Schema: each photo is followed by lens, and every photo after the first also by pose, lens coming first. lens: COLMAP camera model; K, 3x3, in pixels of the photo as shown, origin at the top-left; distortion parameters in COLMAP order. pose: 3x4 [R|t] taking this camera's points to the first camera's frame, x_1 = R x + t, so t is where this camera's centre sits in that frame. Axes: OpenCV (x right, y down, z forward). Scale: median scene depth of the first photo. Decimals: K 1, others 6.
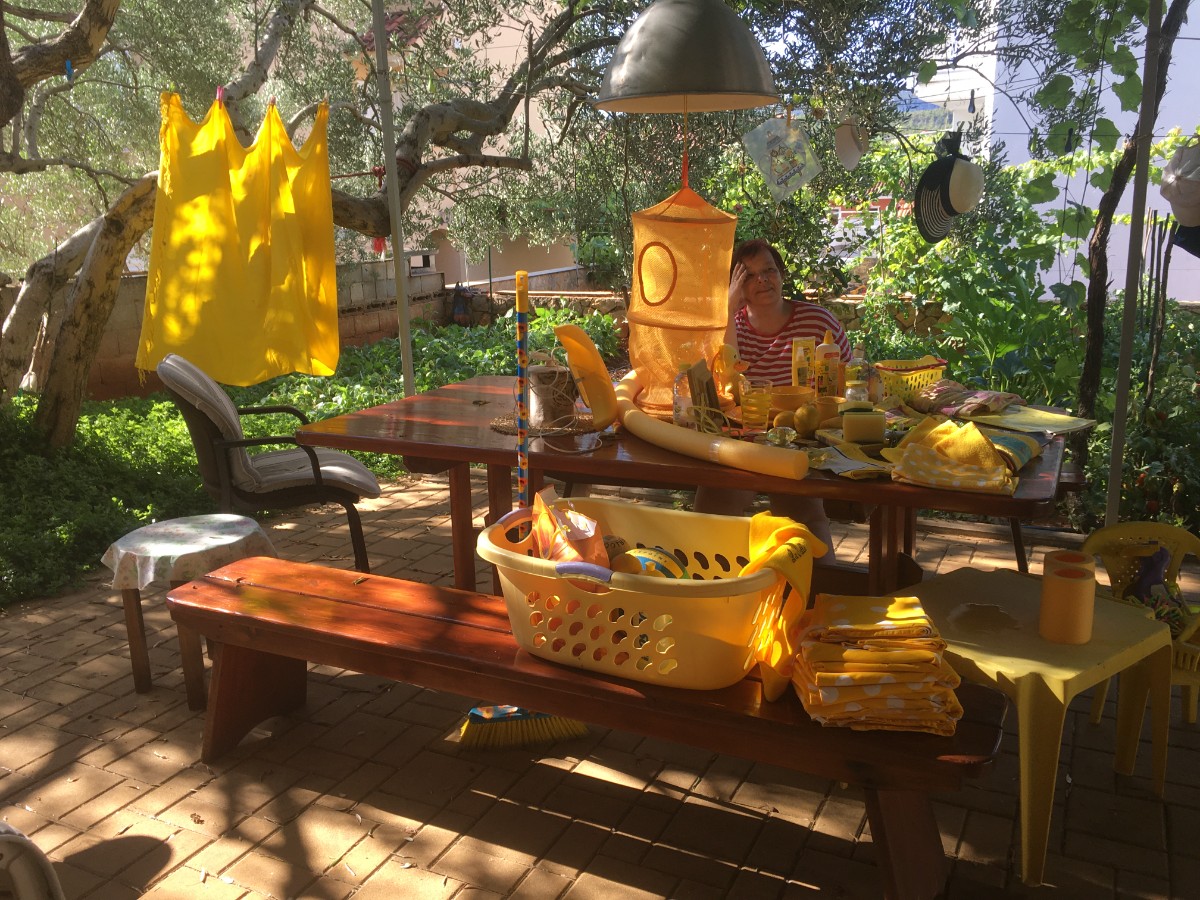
lens RADIAL K [[1015.9, 0, 597.1], [0, 1015.9, 443.5], [0, 0, 1]] dist [0.106968, -0.153556]
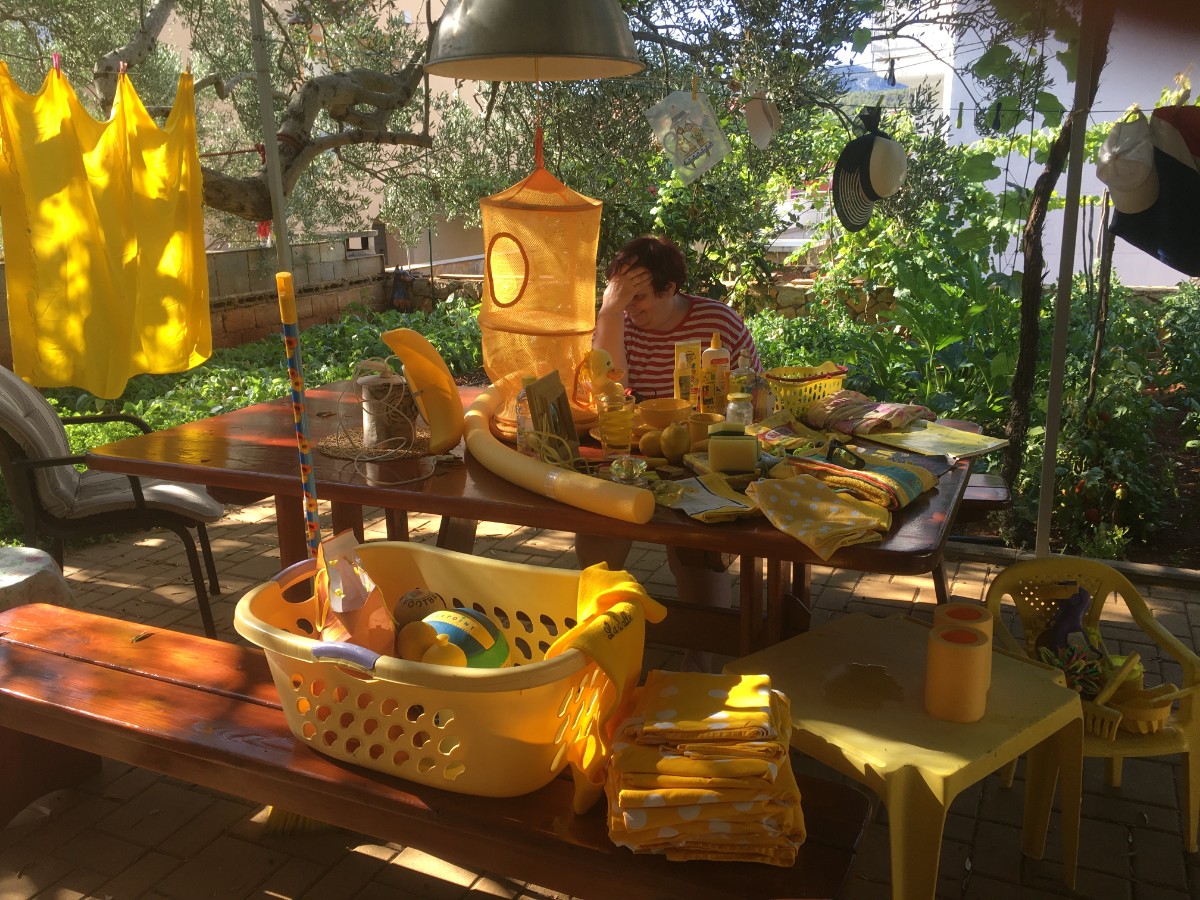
lens RADIAL K [[999.1, 0, 600.0], [0, 999.1, 450.0], [0, 0, 1]] dist [0.100883, -0.123791]
pose [[0.999822, -0.004433, 0.018322, 0.079486], [0.003890, 0.999557, 0.029518, -0.025989], [-0.018445, -0.029442, 0.999396, 0.100301]]
